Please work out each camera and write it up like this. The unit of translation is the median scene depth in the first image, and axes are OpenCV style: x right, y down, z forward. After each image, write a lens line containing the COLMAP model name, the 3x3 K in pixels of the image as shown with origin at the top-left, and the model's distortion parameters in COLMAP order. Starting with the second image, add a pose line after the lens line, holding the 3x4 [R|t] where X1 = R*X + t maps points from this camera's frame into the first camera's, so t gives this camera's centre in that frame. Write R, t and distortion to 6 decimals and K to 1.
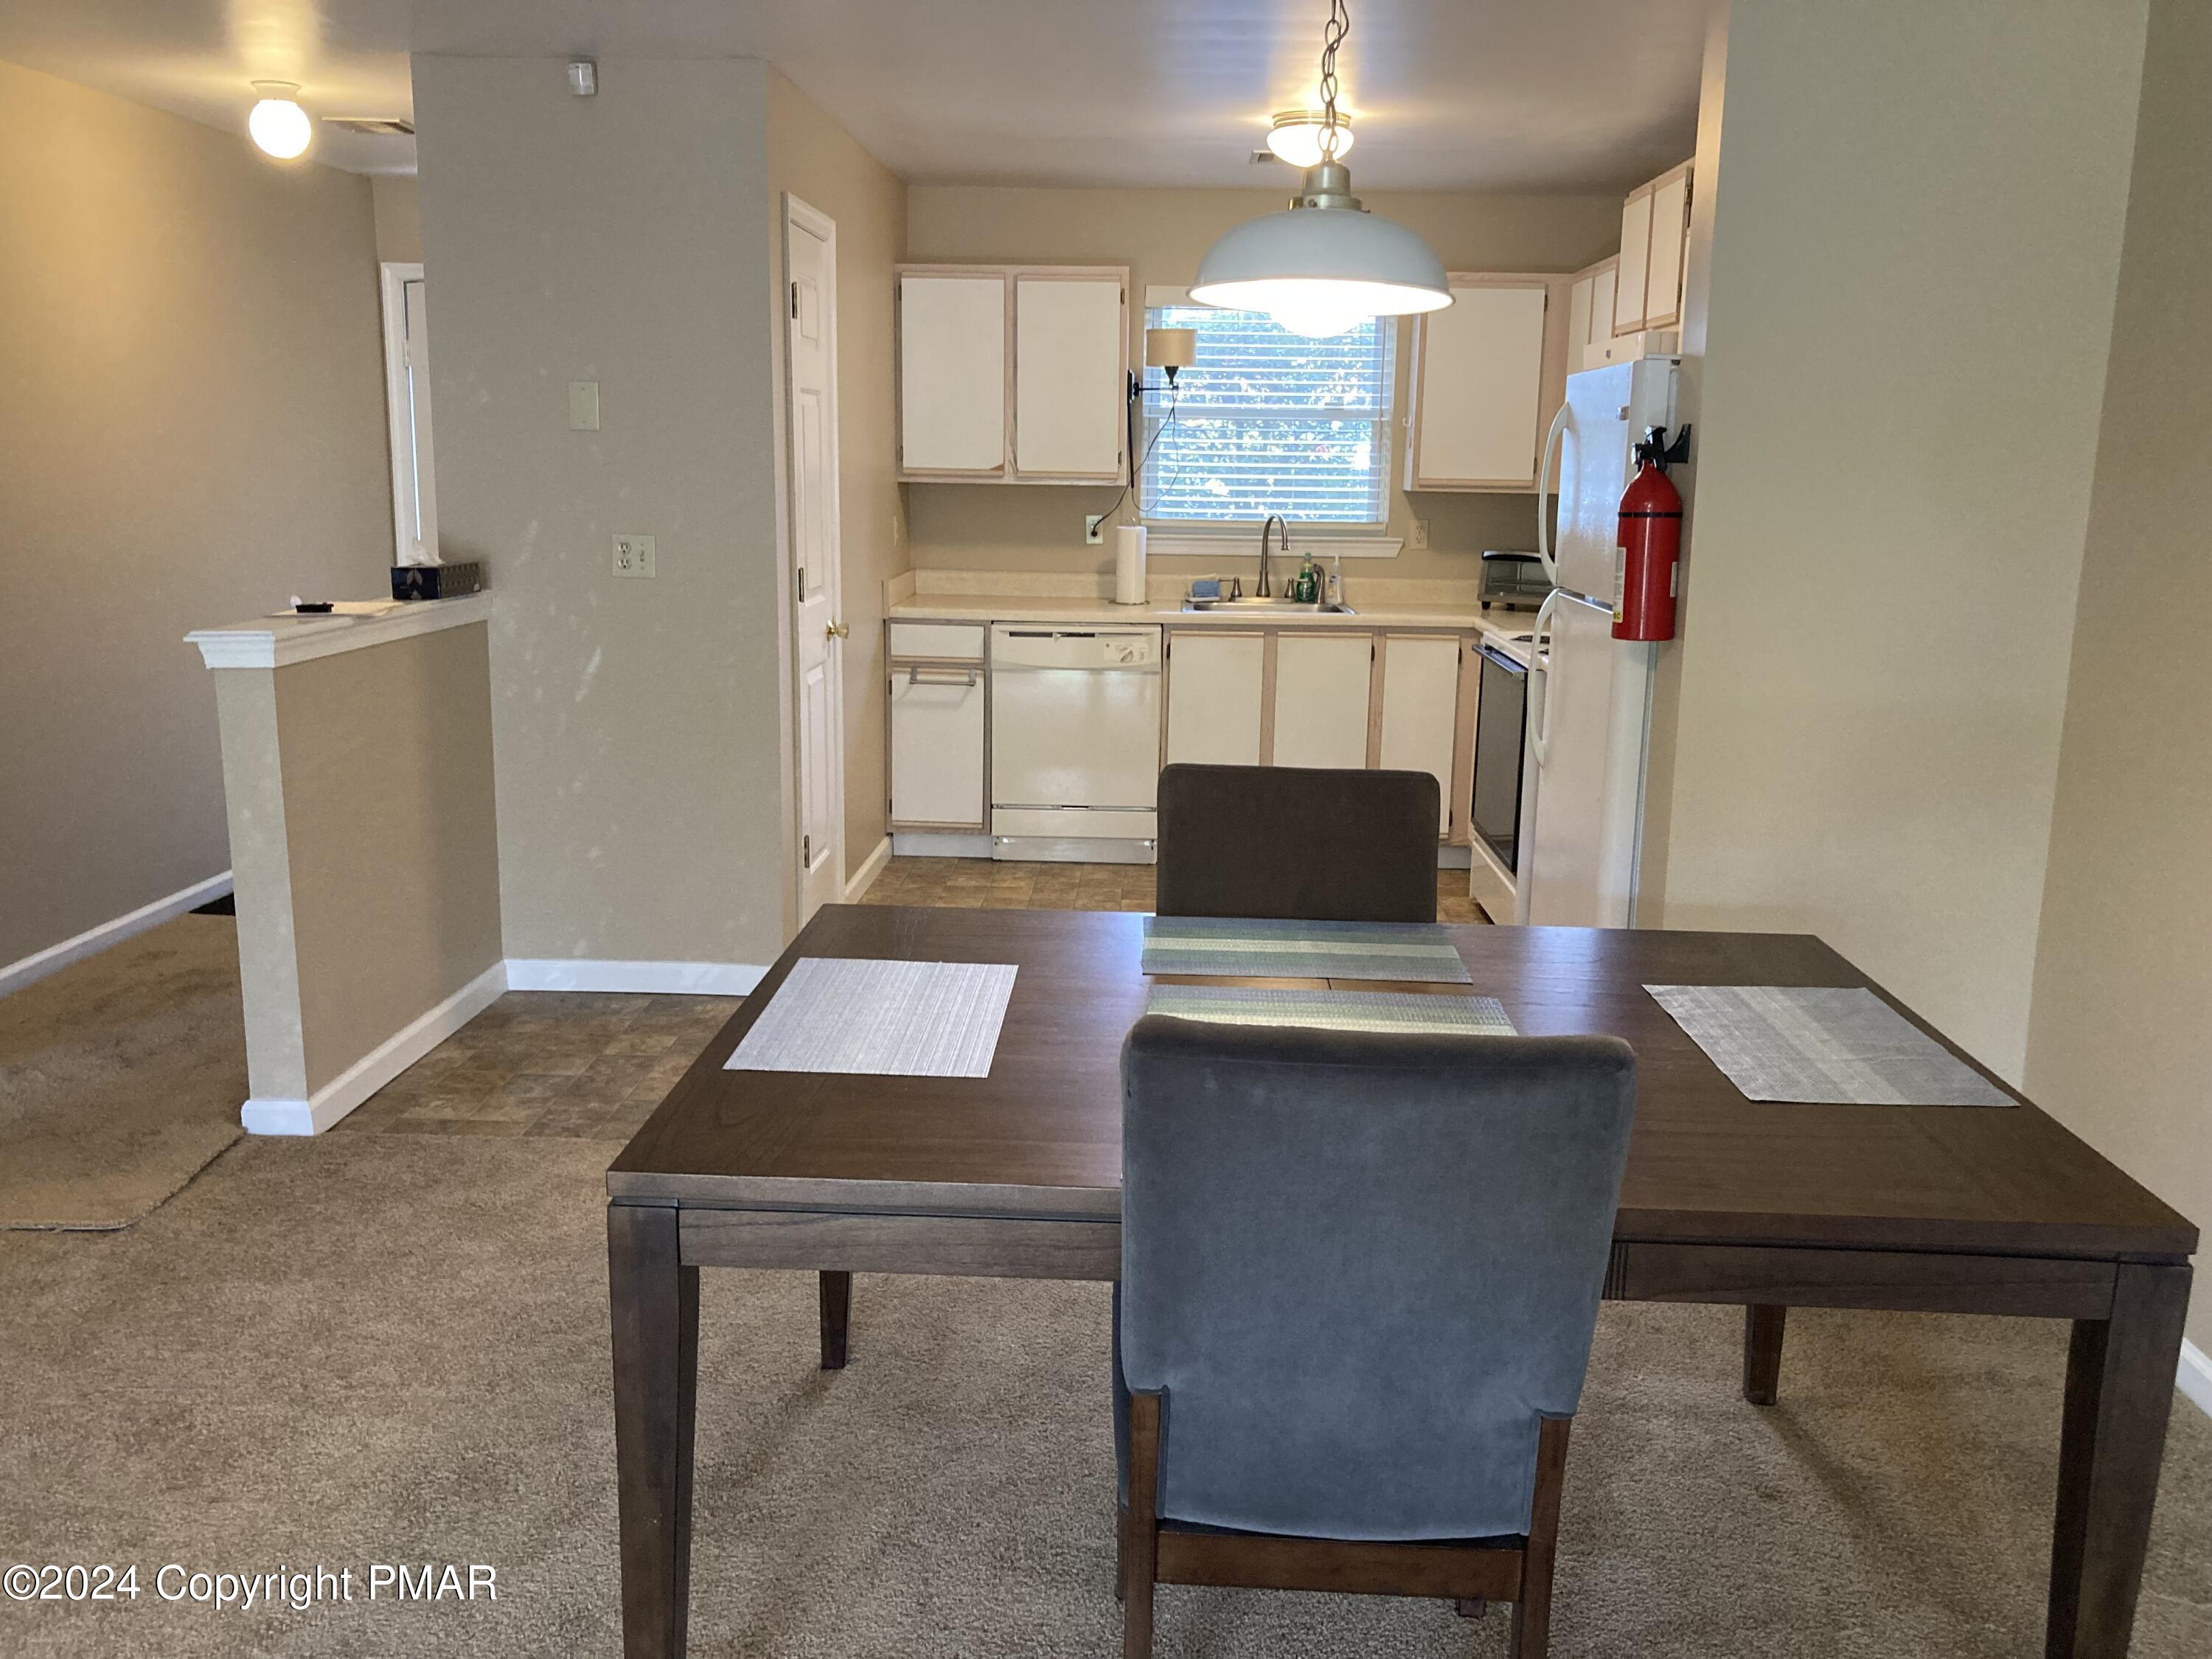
lens RADIAL K [[1858.8, 0, 1106.0], [0, 1858.8, 829.5], [0, 0, 1]] dist [0.090284, -0.002229]
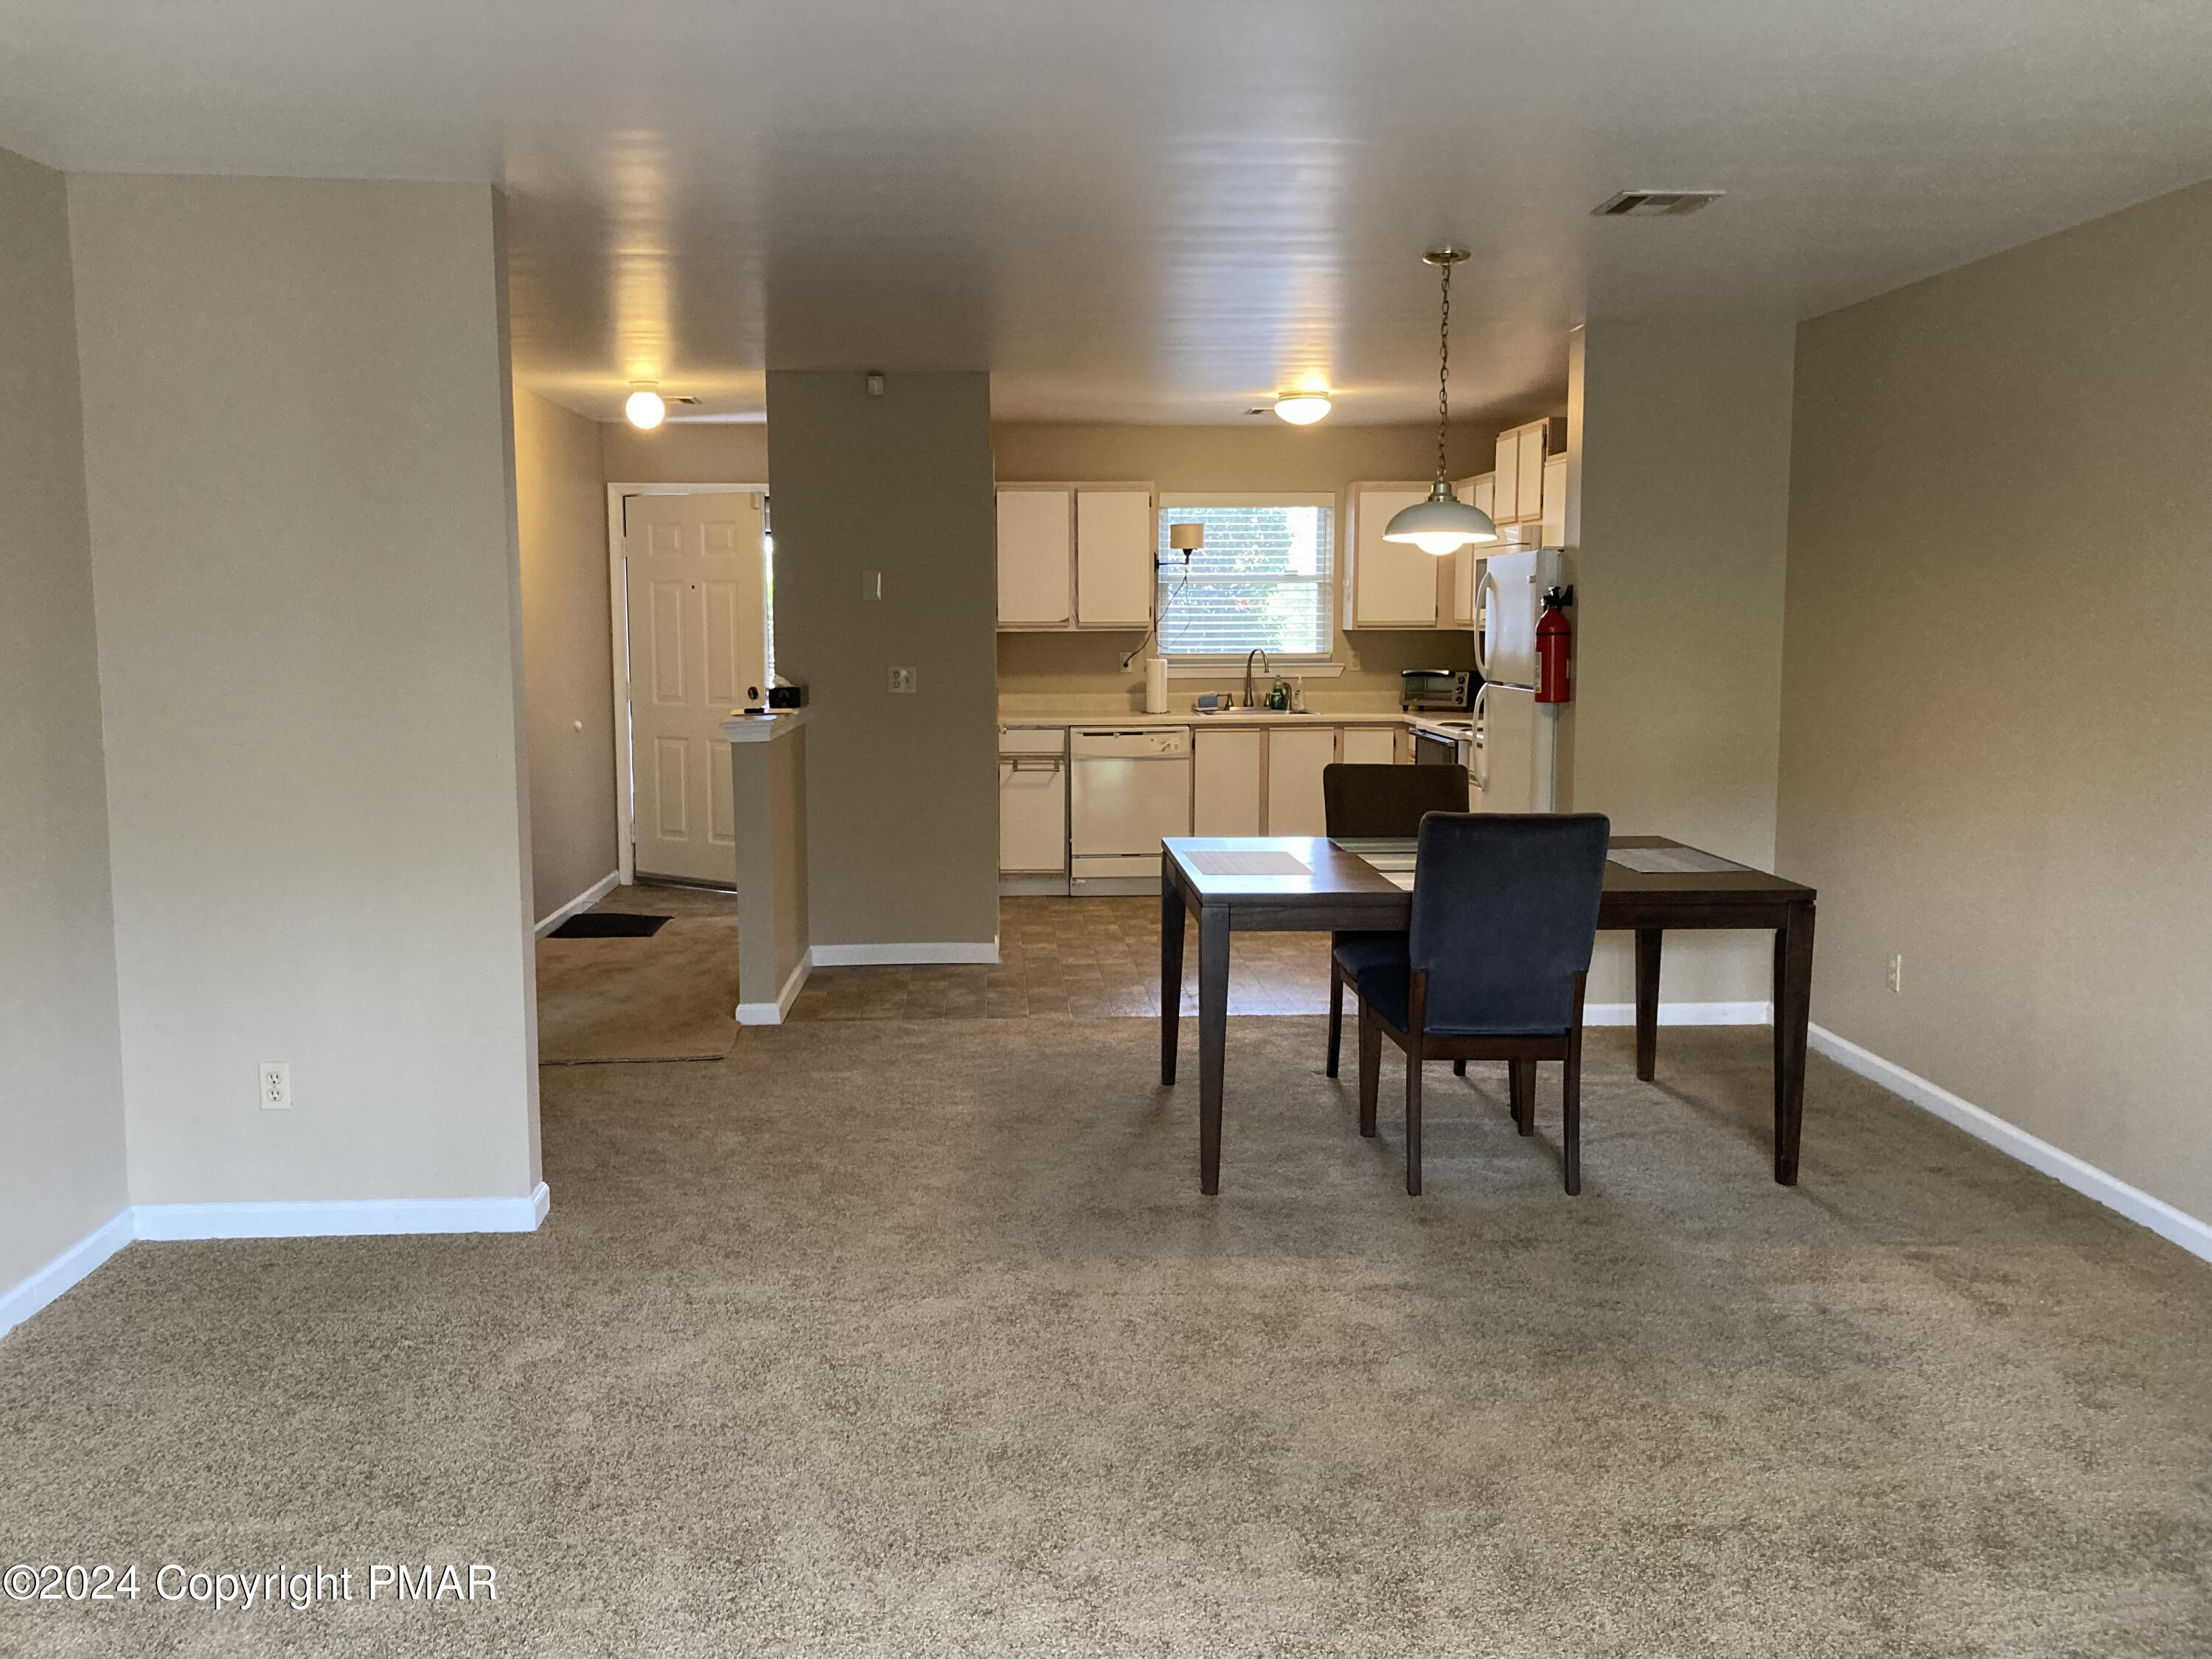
lens RADIAL K [[1797.0, 0, 1106.0], [0, 1797.0, 829.5], [0, 0, 1]] dist [0.232772, 0.000952]
pose [[0.995475, -0.030906, 0.089859, -0.159552], [0.037727, 0.996452, -0.075232, 0.071861], [-0.087215, 0.078282, 0.993109, -0.366647]]
